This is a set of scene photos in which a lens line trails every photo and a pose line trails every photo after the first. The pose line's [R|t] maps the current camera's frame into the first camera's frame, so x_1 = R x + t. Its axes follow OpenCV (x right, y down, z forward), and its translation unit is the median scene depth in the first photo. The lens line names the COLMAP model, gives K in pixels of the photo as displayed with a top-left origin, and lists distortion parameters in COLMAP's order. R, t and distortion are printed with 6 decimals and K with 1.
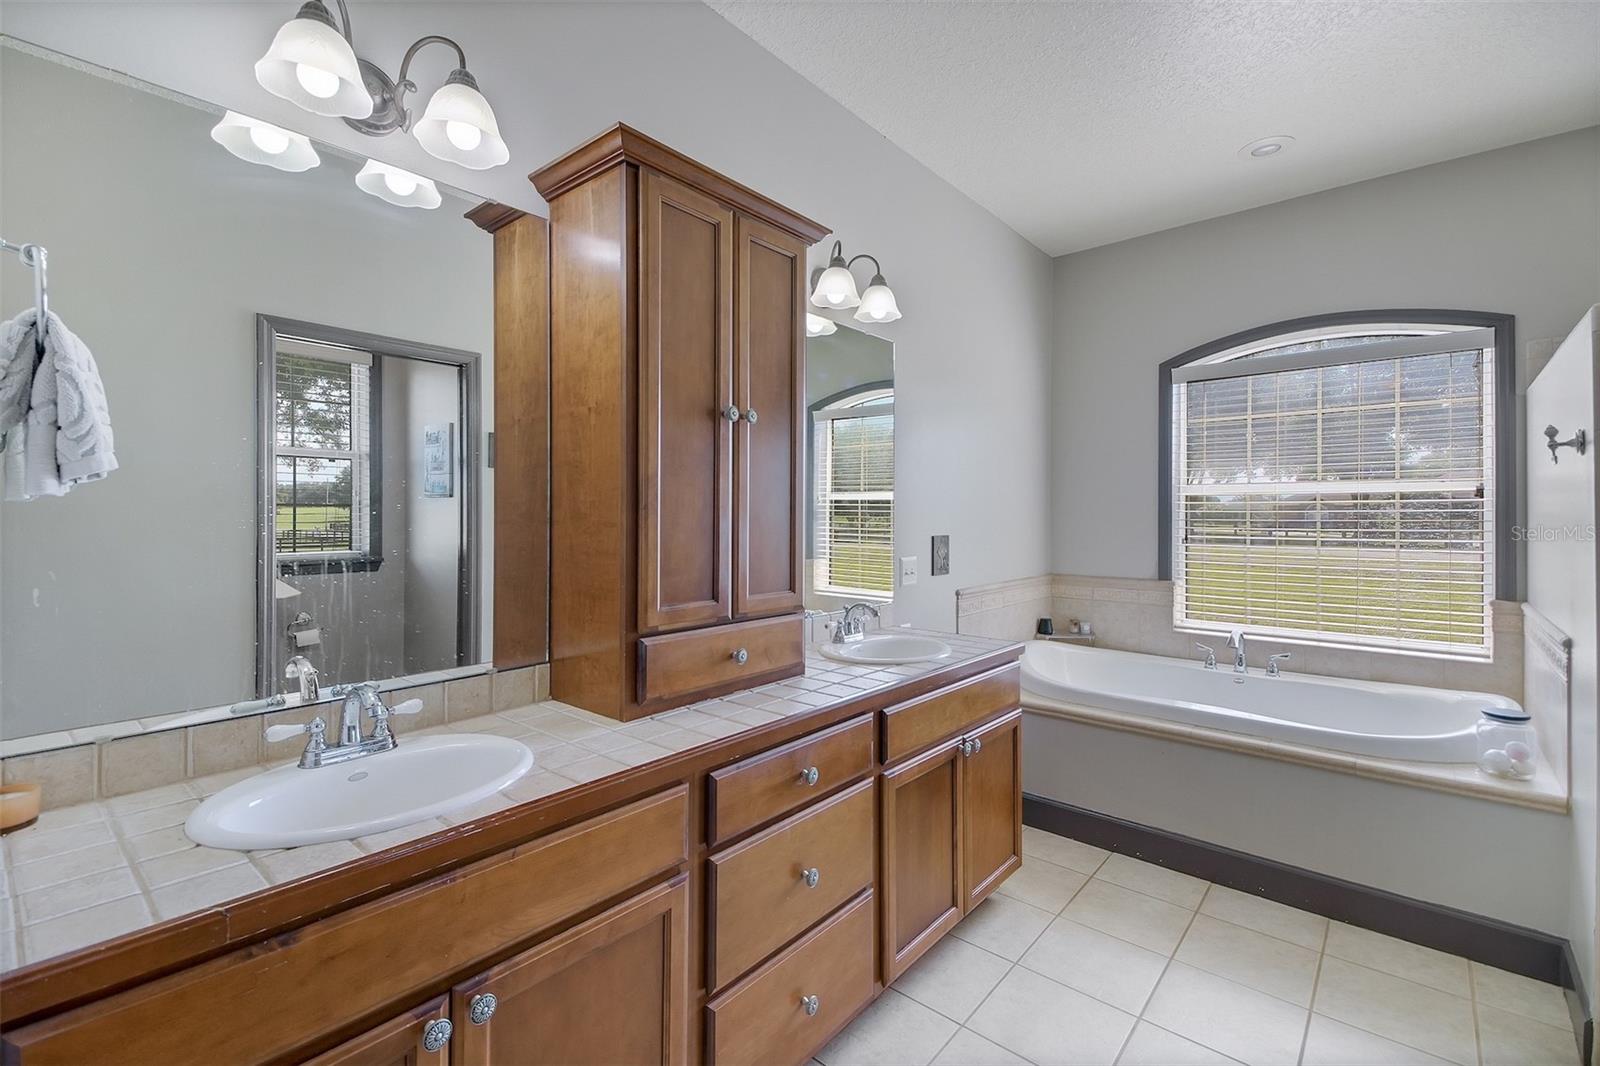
lens RADIAL K [[700.3, 0, 792.6], [0, 700.3, 529.7], [0, 0, 1]] dist [0.040768, -0.012984]
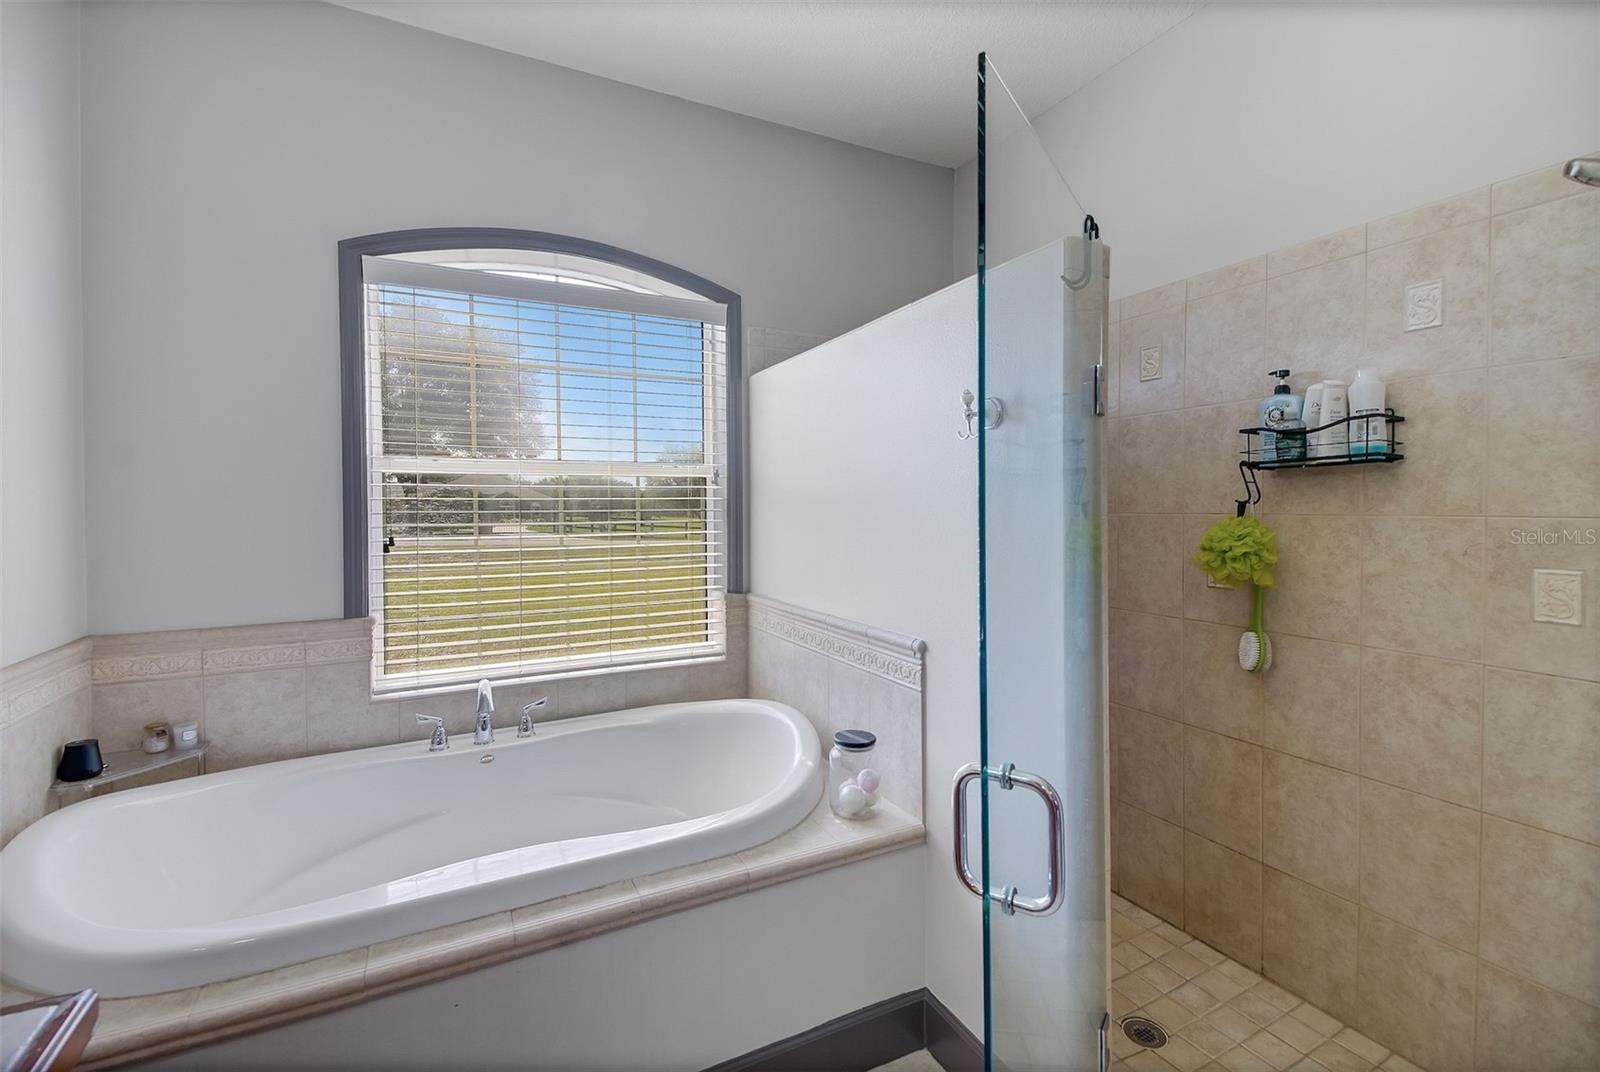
lens RADIAL K [[698.9, 0, 800.5], [0, 698.9, 504.8], [0, 0, 1]] dist [0.035354, -0.016463]
pose [[0.374727, -0.004848, 0.927122, 0.124719], [0.026388, 0.999637, -0.005438, -0.008382], [-0.926759, 0.026503, 0.374719, 0.442566]]
